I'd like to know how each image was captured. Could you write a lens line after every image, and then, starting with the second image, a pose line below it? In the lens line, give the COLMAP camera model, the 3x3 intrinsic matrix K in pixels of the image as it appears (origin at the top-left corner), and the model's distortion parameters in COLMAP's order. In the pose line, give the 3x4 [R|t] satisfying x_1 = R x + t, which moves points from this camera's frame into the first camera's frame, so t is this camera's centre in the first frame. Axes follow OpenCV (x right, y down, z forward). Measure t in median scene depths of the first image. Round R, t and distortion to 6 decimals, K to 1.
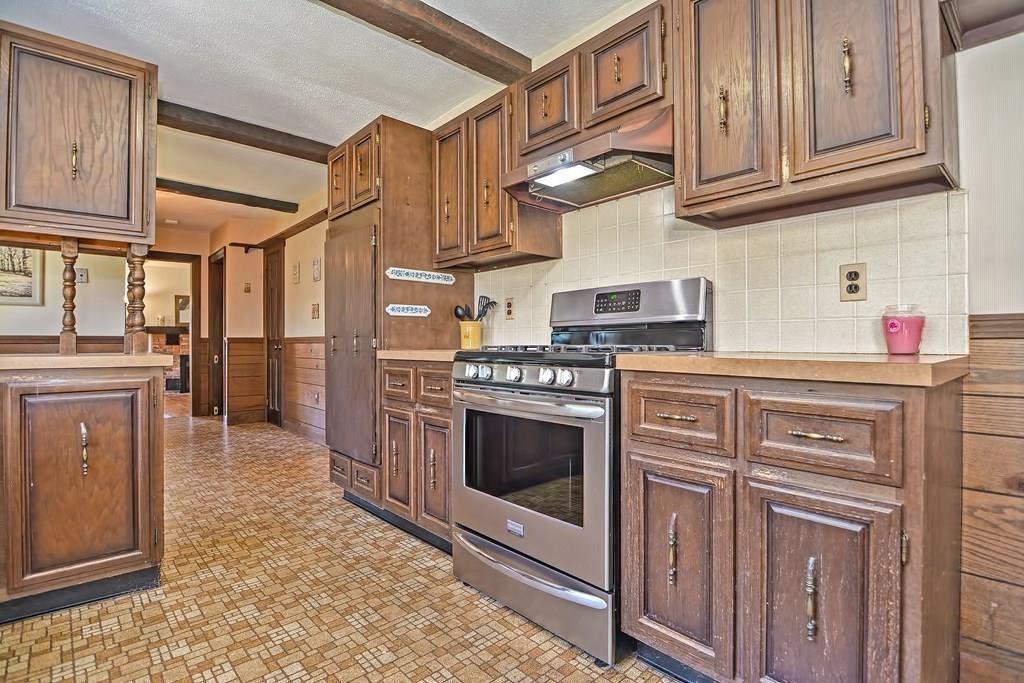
lens RADIAL K [[500.9, 0, 511.9], [0, 500.9, 339.1], [0, 0, 1]] dist [-0.005134, -0.006177]
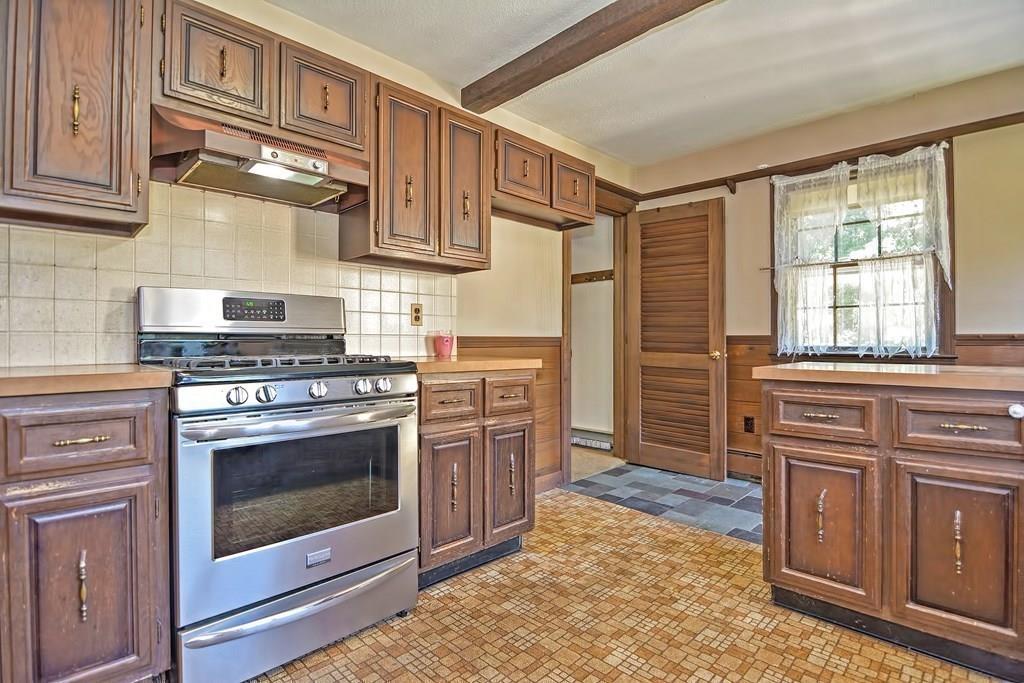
lens RADIAL K [[500.9, 0, 516.2], [0, 500.9, 338.8], [0, 0, 1]] dist [-0.005134, -0.006177]
pose [[-0.058489, 0.012258, 0.998213, -1.034895], [-0.001670, 0.999922, -0.012377, -0.011689], [-0.998287, -0.002391, -0.058464, 0.770449]]
